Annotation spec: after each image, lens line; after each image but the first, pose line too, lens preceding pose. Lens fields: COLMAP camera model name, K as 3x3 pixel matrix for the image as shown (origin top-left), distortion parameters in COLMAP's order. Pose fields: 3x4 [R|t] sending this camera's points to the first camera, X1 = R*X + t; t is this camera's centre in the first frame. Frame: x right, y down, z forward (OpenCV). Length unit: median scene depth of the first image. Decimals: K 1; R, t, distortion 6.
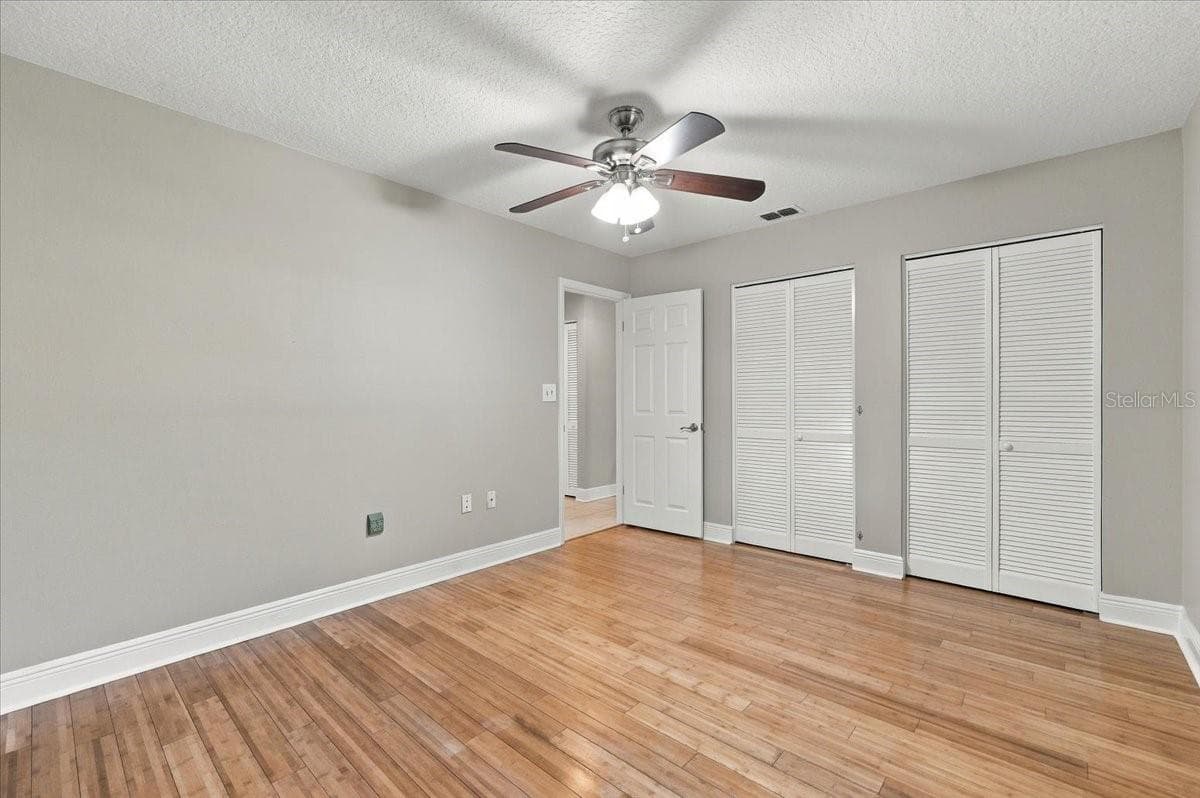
lens RADIAL K [[738.1, 0, 600.0], [0, 738.1, 399.0], [0, 0, 1]] dist [0.072990, 0.000491]
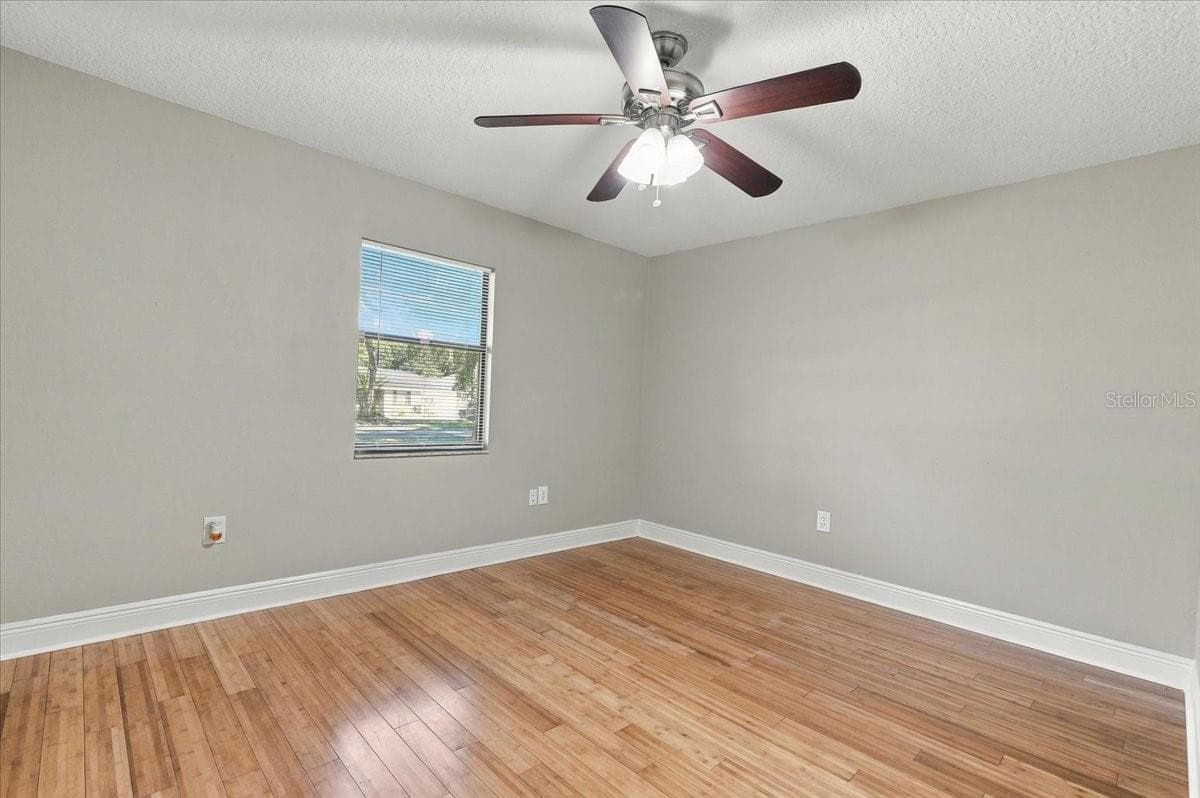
lens RADIAL K [[738.1, 0, 600.0], [0, 738.1, 399.0], [0, 0, 1]] dist [0.072990, 0.000491]
pose [[-0.996925, -0.047034, 0.062670, 0.041590], [-0.047550, 0.998846, -0.006771, -0.000296], [-0.062279, -0.009730, -0.998011, 2.082363]]
